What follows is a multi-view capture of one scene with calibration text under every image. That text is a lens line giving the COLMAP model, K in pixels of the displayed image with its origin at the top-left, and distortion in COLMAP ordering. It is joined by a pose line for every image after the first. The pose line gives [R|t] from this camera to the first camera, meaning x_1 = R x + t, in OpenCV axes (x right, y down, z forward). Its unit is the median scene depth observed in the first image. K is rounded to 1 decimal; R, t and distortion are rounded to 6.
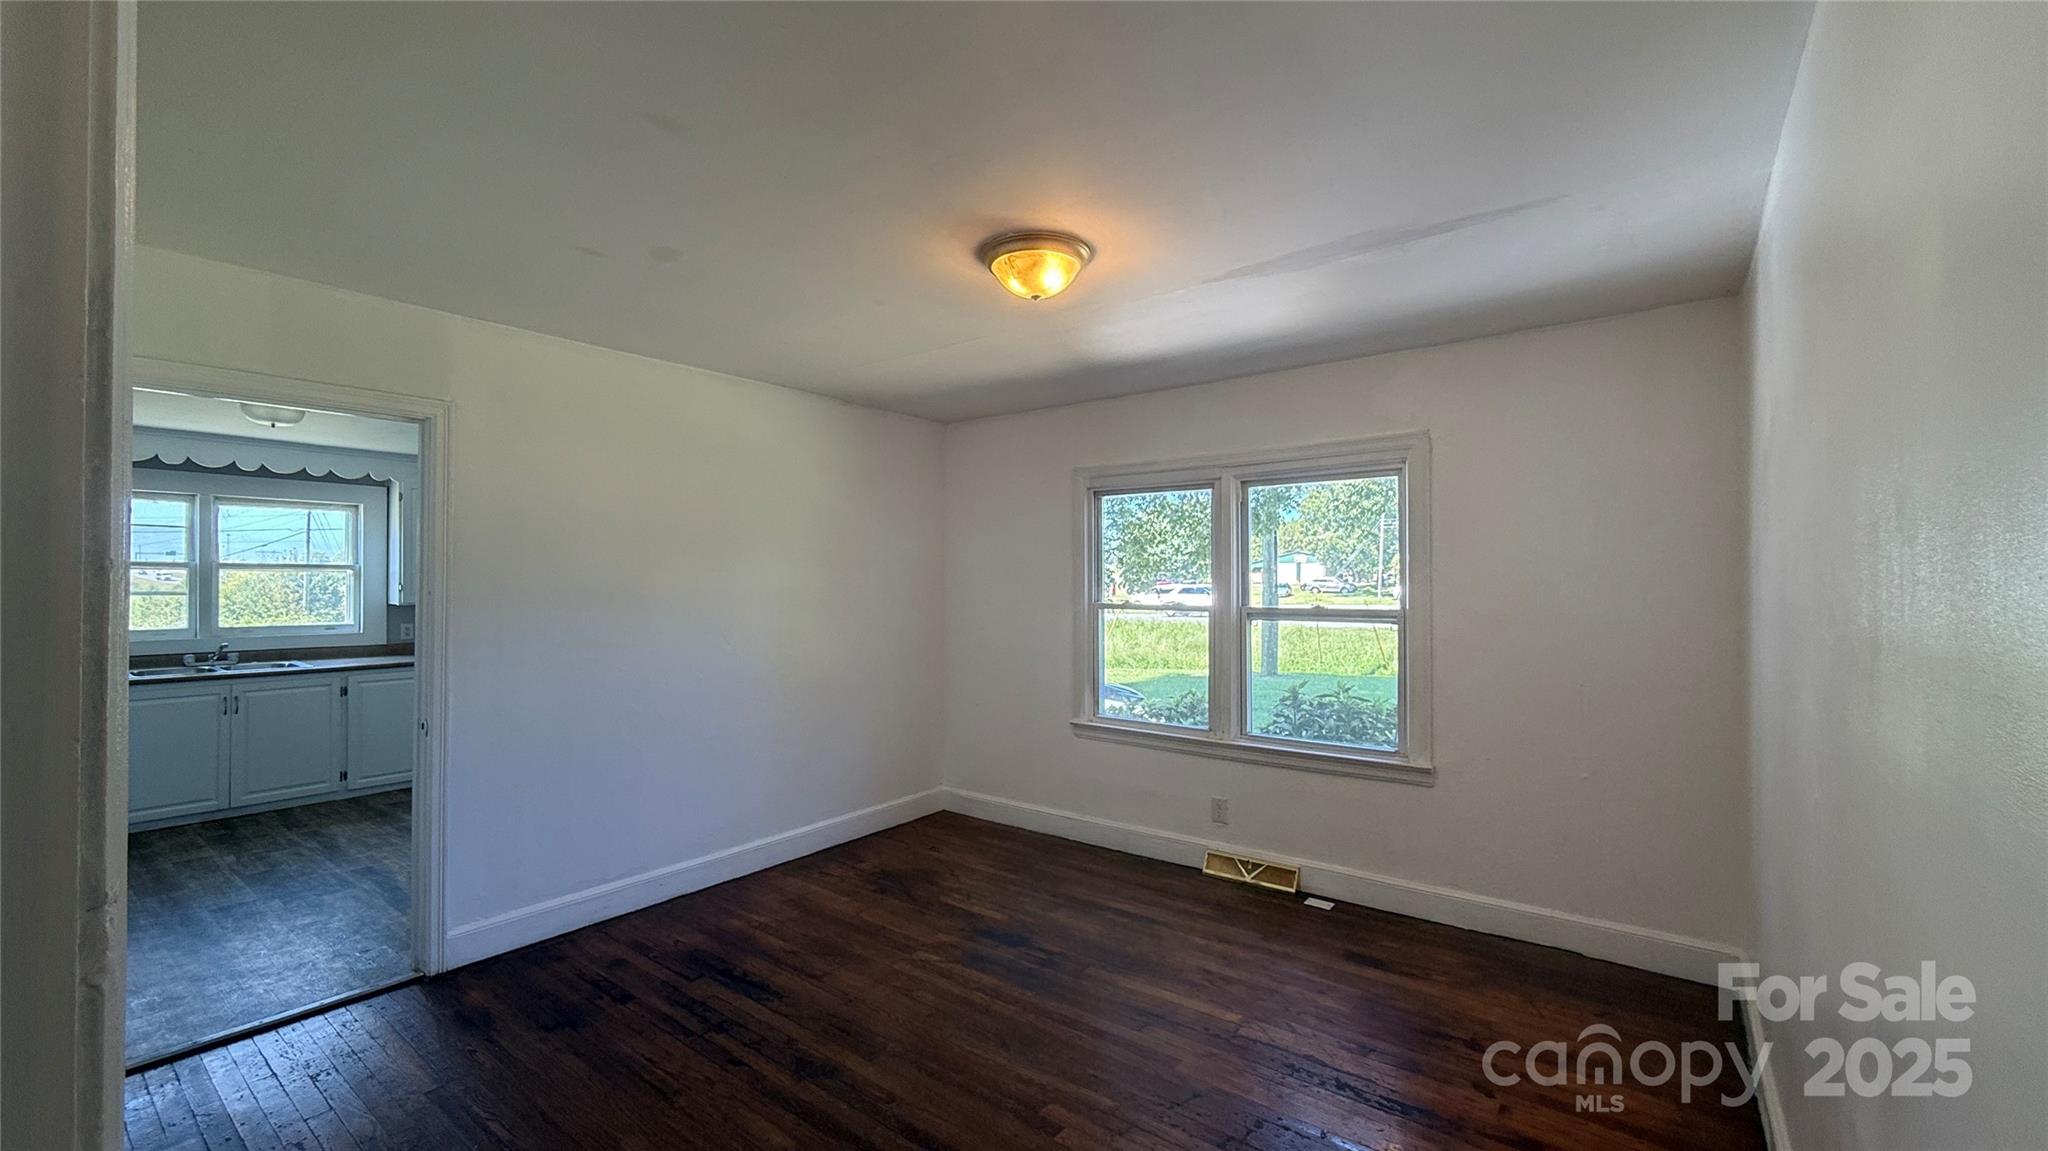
lens RADIAL K [[818.2, 0, 1029.7], [0, 818.2, 573.5], [0, 0, 1]] dist [-0.000040, -0.000089]
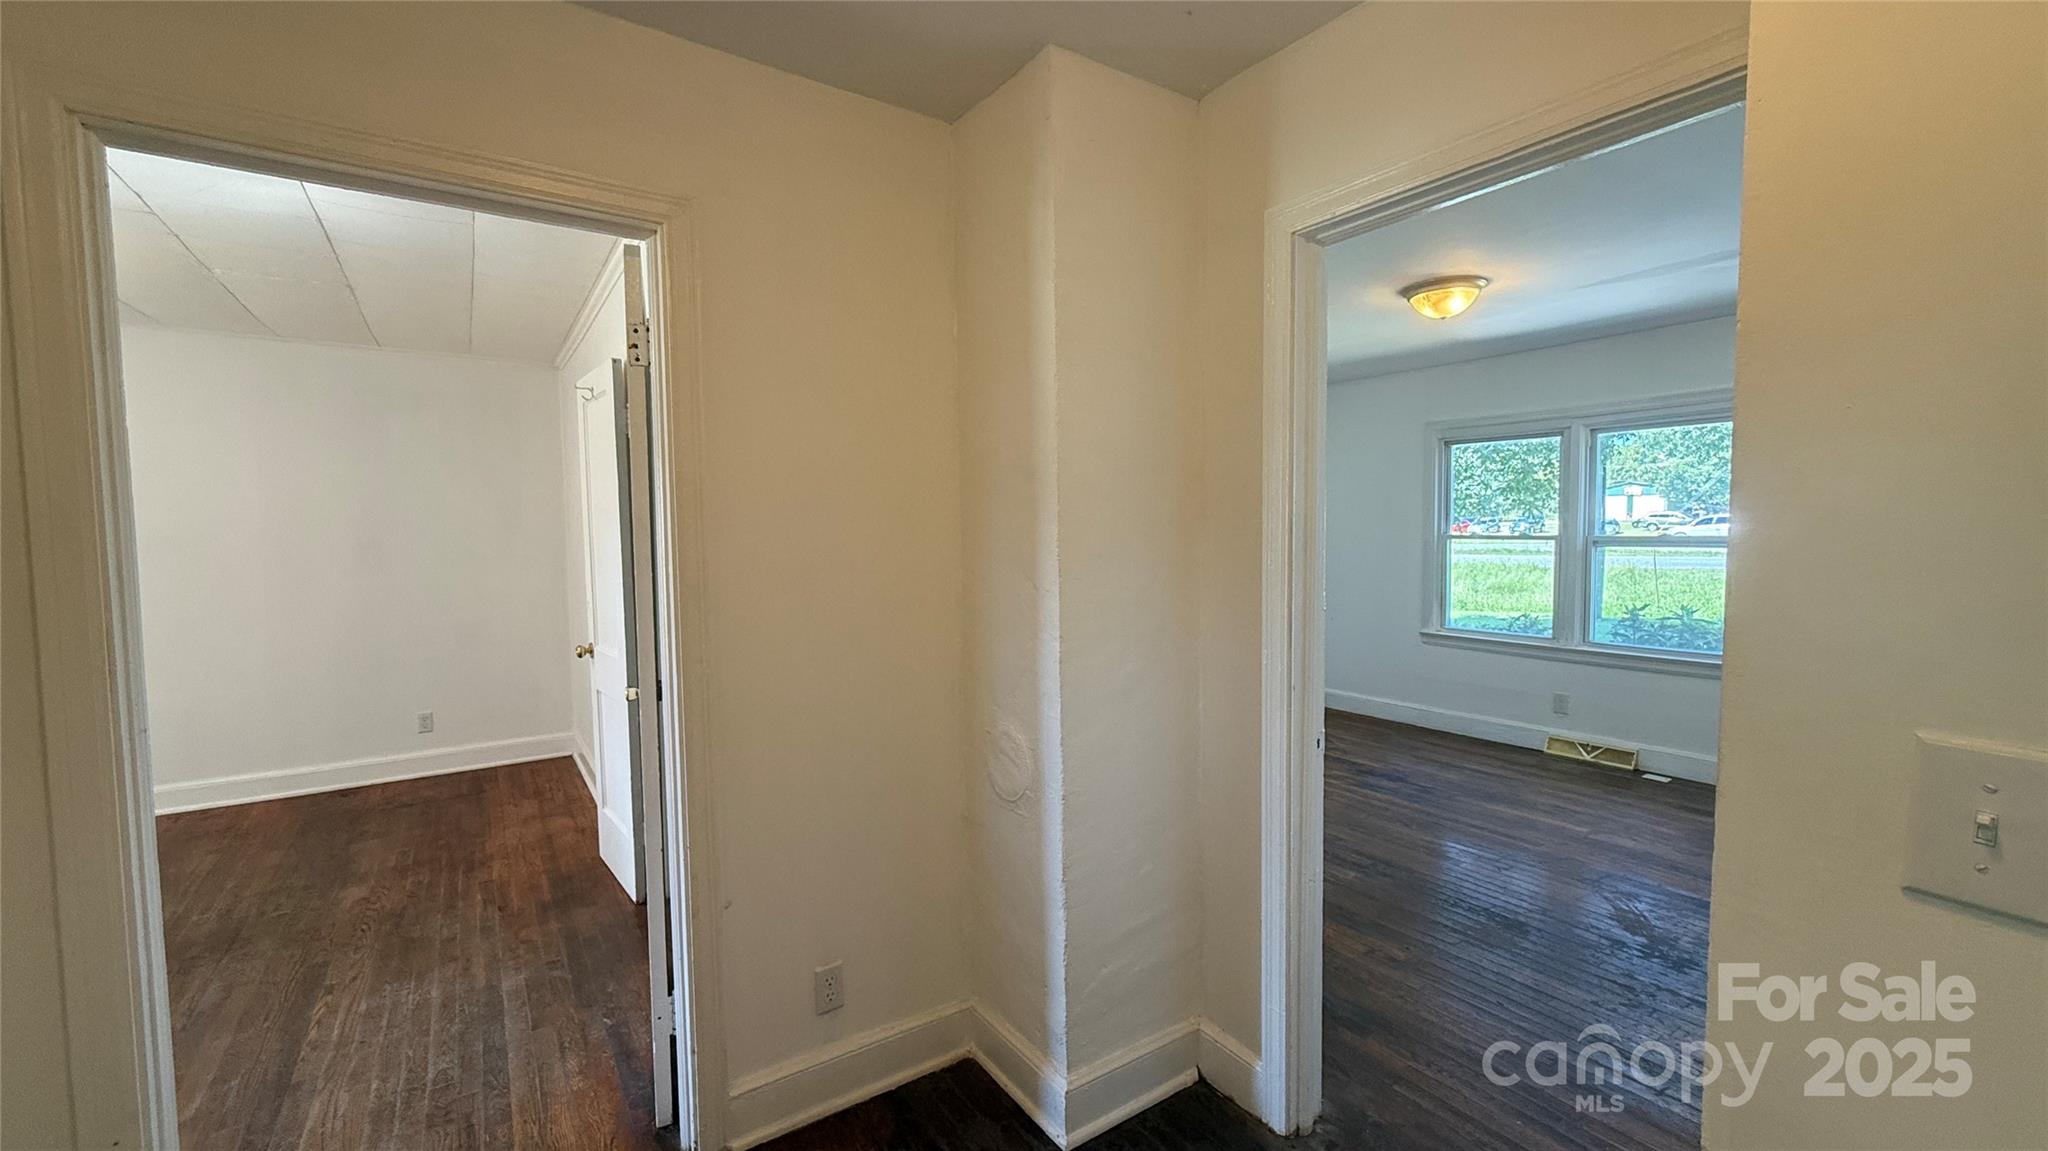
lens RADIAL K [[818.2, 0, 1029.7], [0, 818.2, 573.5], [0, 0, 1]] dist [-0.000040, -0.000089]
pose [[0.951209, 0.006391, -0.308481, -0.145888], [0.015558, 0.997520, 0.068639, 0.001267], [0.308155, -0.070090, 0.948751, -0.384504]]
